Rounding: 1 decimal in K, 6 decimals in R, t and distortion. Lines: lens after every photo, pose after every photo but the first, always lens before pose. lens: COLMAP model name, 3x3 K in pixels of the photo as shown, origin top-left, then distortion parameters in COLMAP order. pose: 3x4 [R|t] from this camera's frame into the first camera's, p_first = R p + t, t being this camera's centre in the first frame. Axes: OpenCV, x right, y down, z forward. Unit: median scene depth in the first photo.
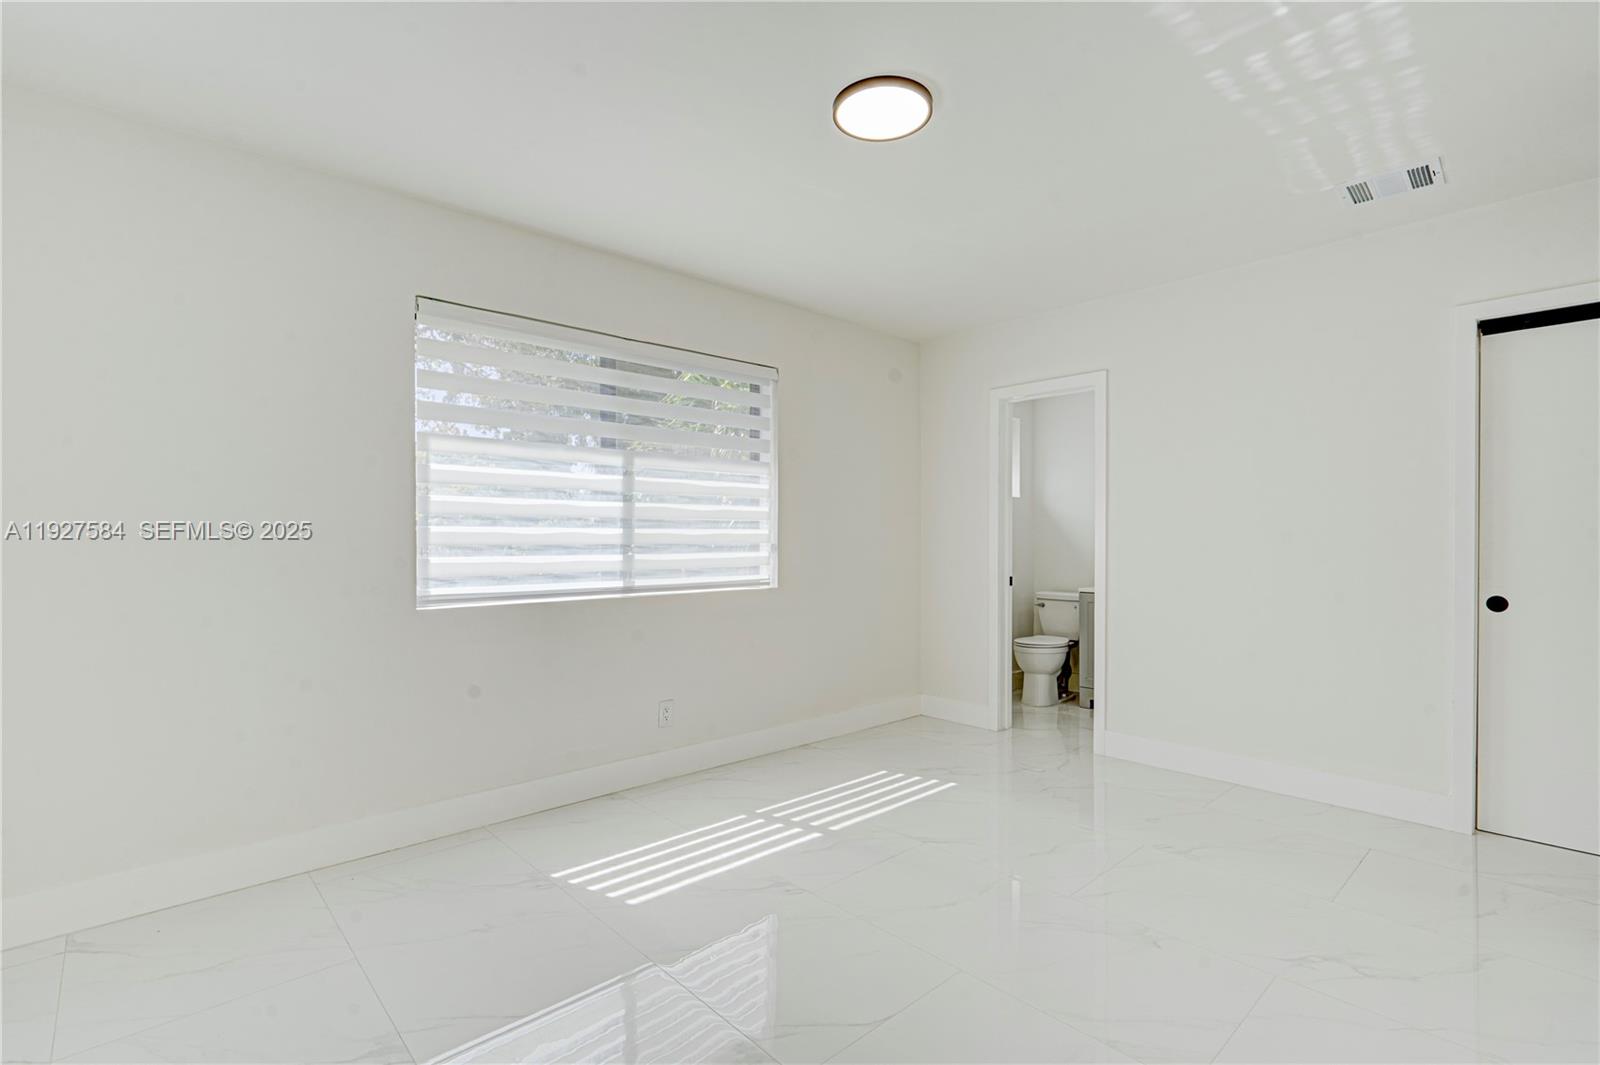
lens RADIAL K [[751.2, 0, 810.2], [0, 751.2, 544.6], [0, 0, 1]] dist [-0.000986, 0.002485]
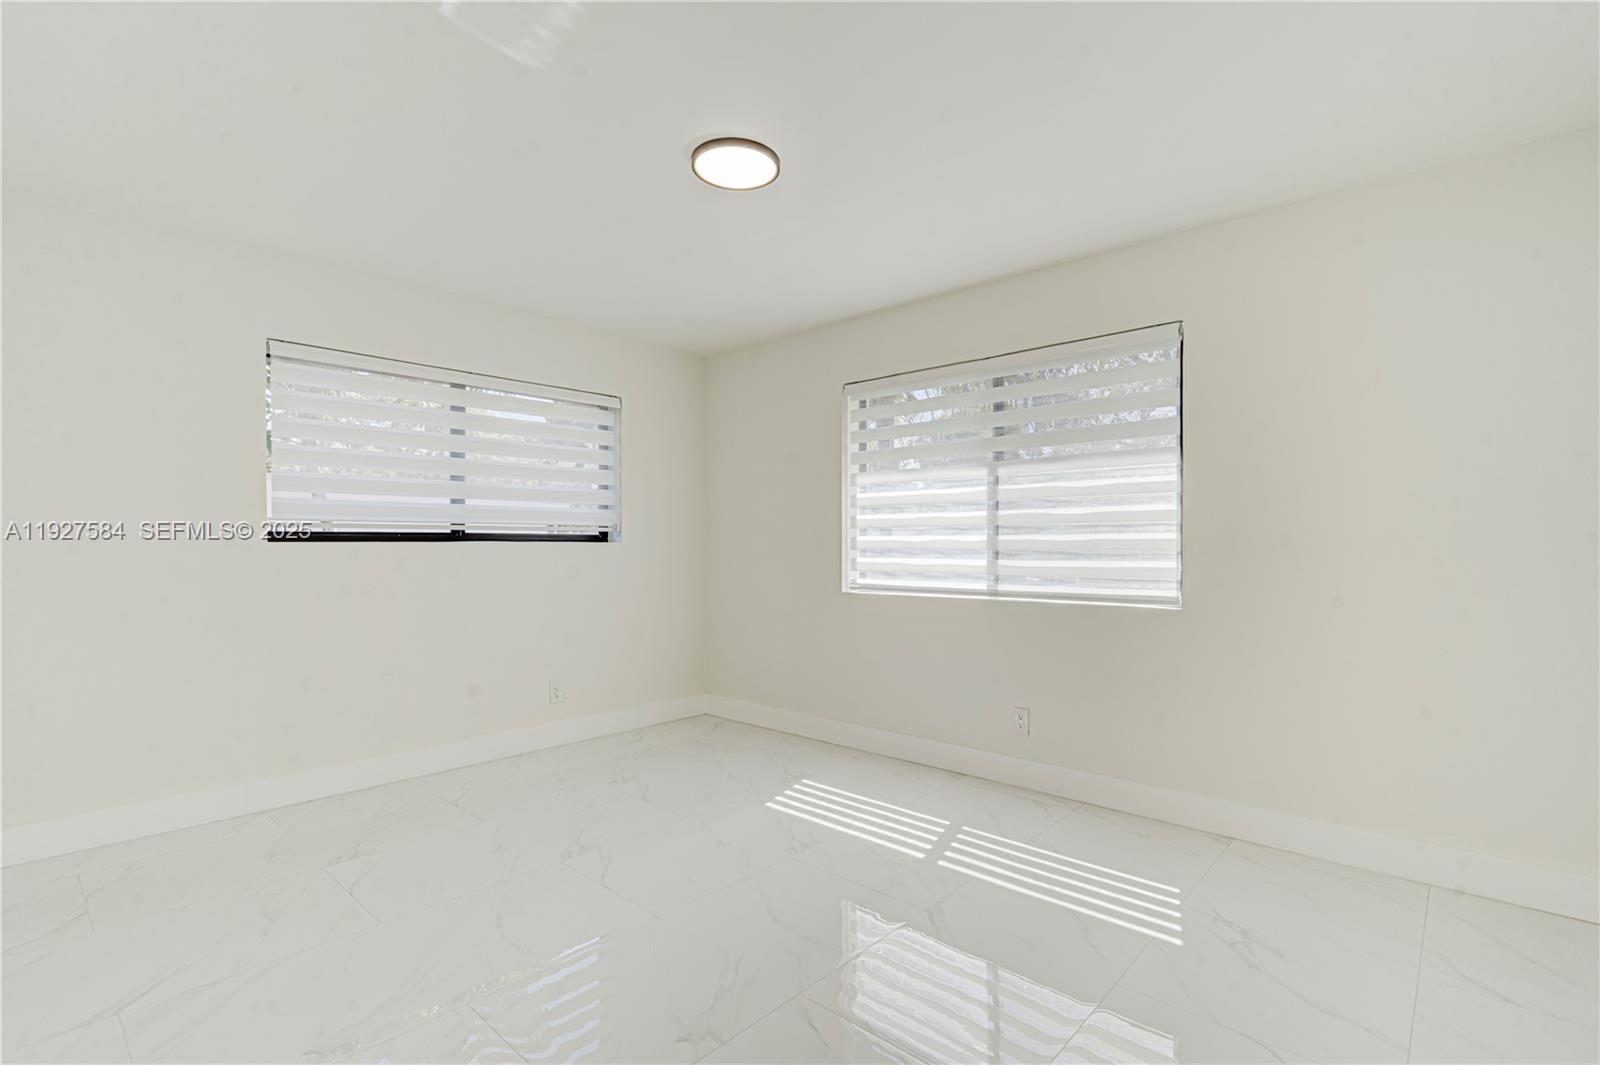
lens RADIAL K [[751.2, 0, 809.3], [0, 751.2, 542.9], [0, 0, 1]] dist [-0.000986, 0.002485]
pose [[0.076909, -0.004753, -0.997027, 0.812332], [-0.009882, 0.999936, -0.005529, -0.001854], [0.996989, 0.010278, 0.076857, 0.672425]]
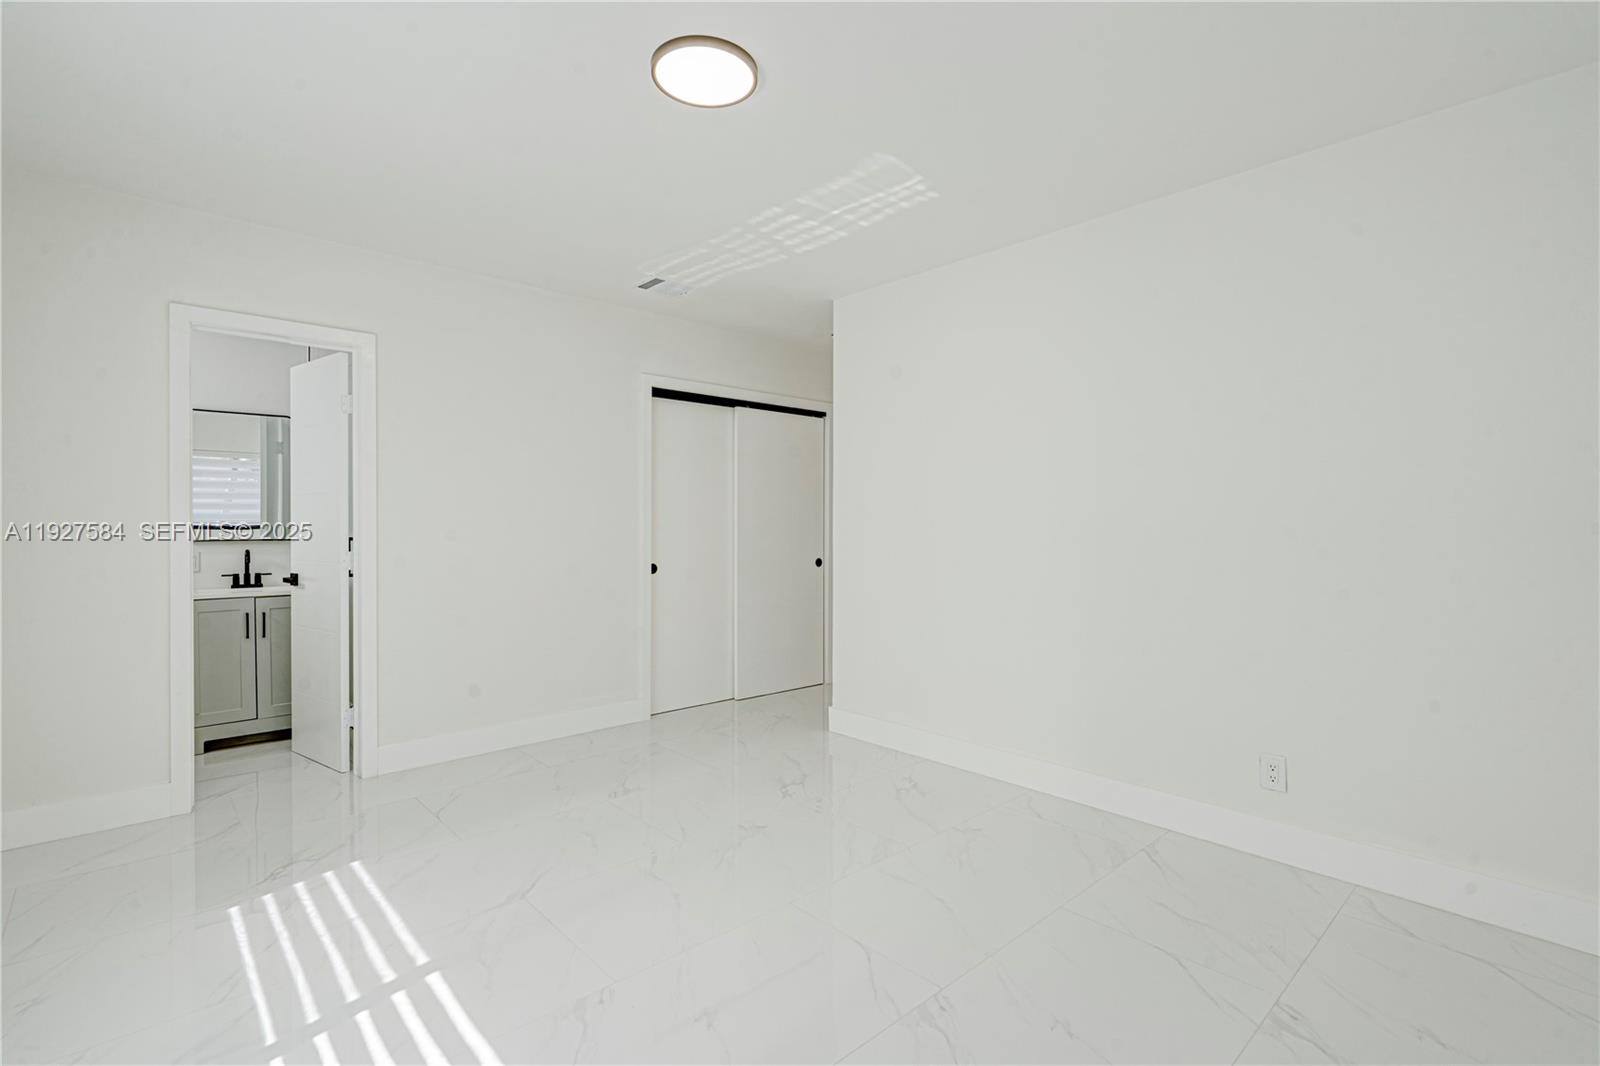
lens RADIAL K [[751.2, 0, 809.3], [0, 751.2, 520.1], [0, 0, 1]] dist [-0.000986, 0.002485]
pose [[0.008967, 0.007573, 0.999931, -0.560081], [0.008257, 0.999937, -0.007647, -0.006834], [-0.999926, 0.008325, 0.008904, 0.567183]]
